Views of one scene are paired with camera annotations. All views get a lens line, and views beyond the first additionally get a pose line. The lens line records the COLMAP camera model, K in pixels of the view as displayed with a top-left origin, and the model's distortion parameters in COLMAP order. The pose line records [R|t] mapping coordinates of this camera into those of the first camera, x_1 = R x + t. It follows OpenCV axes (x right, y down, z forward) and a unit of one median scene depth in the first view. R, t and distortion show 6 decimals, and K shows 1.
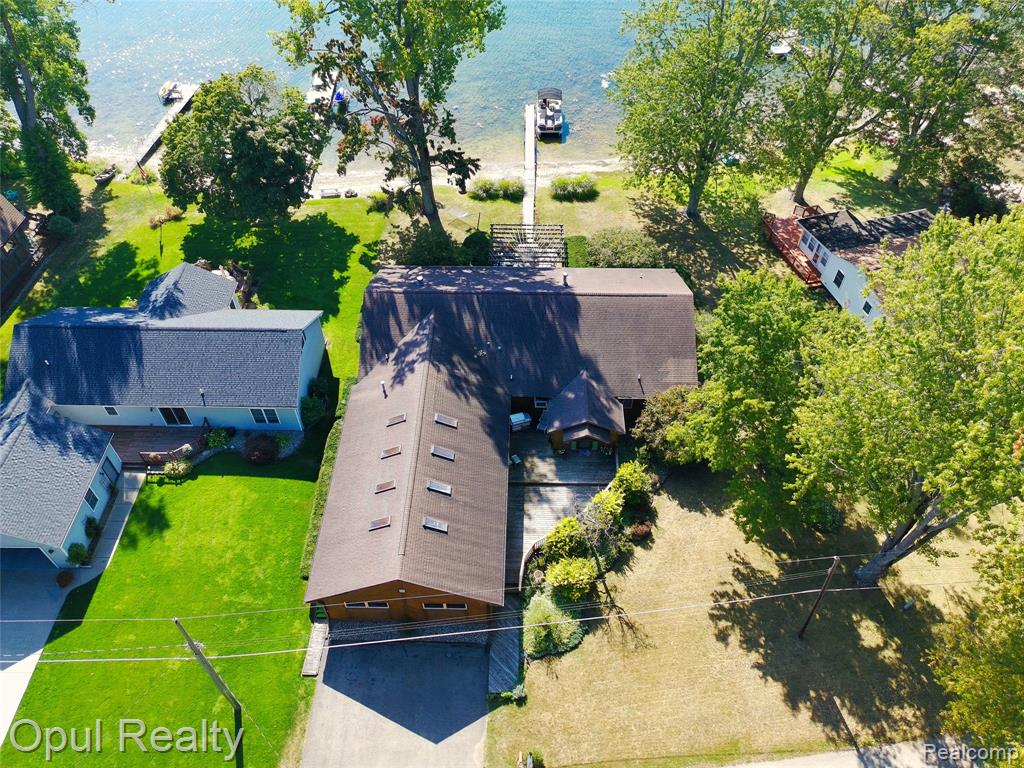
lens RADIAL K [[764.4, 0, 512.0], [0, 764.4, 381.7], [0, 0, 1]] dist [0.028329, -0.004394]
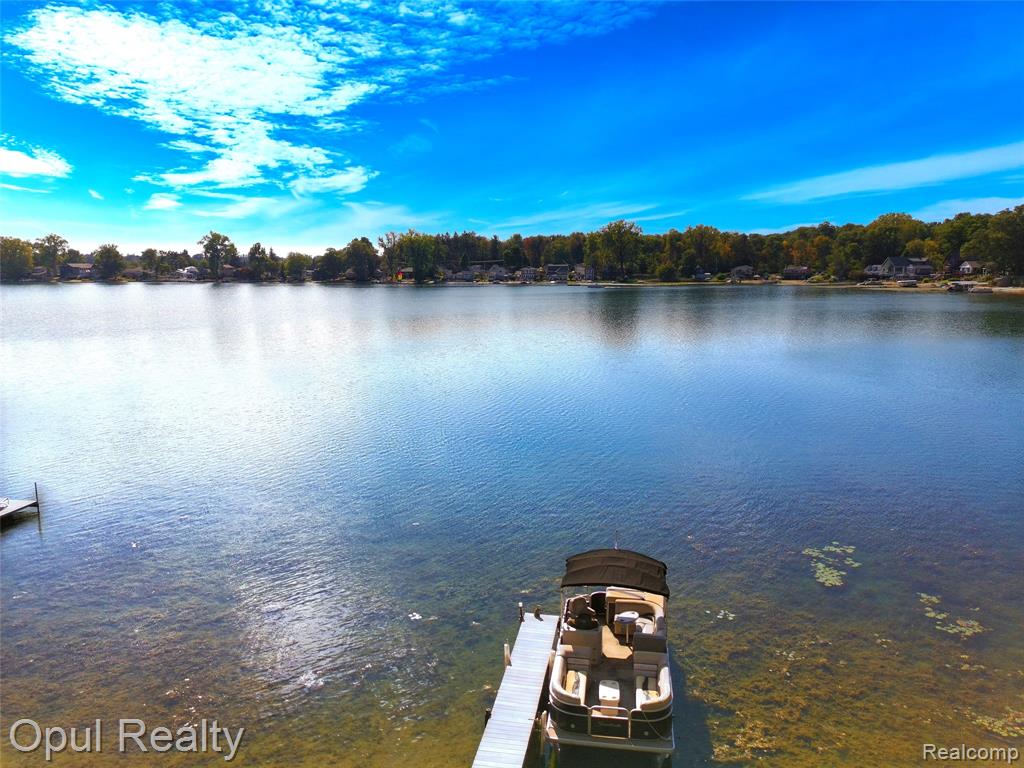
lens RADIAL K [[764.4, 0, 512.0], [0, 764.4, 381.7], [0, 0, 1]] dist [0.028329, -0.004394]
pose [[0.987872, 0.030817, -0.152184, 0.059710], [-0.122557, 0.756544, -0.642355, -0.307725], [0.095338, 0.653216, 0.751146, 0.912037]]
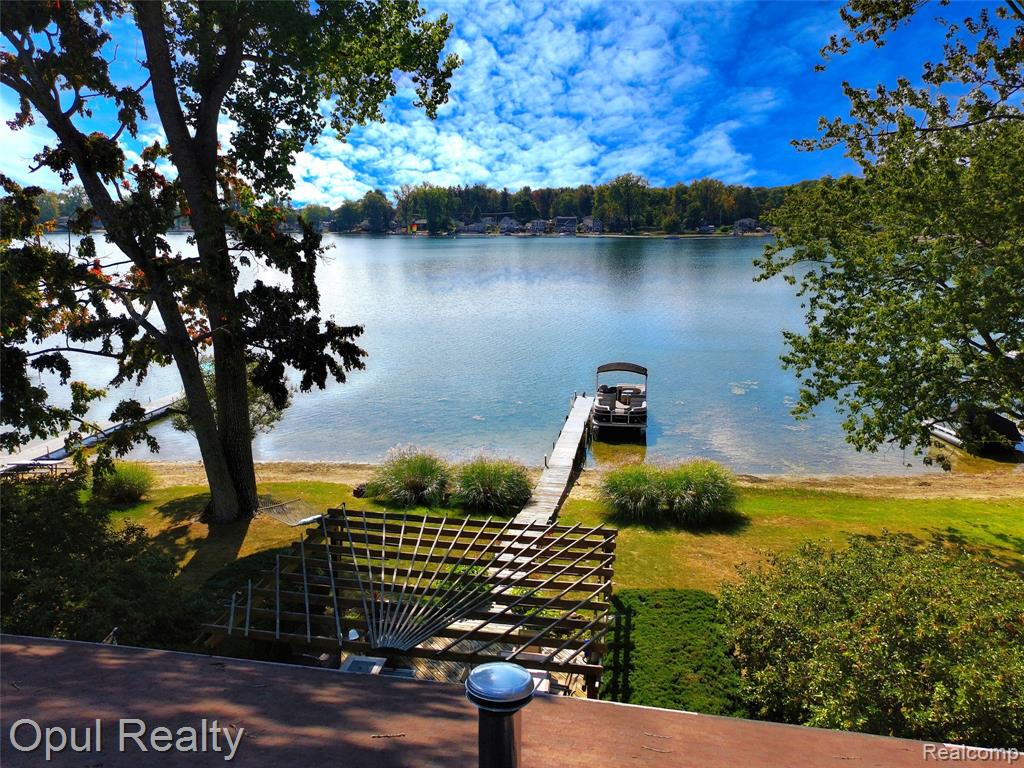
lens RADIAL K [[764.4, 0, 512.0], [0, 764.4, 381.7], [0, 0, 1]] dist [0.028329, -0.004394]
pose [[0.986728, 0.044706, -0.156104, 0.064053], [-0.130015, 0.793451, -0.594585, -0.089055], [0.097279, 0.606990, 0.788733, 0.723054]]
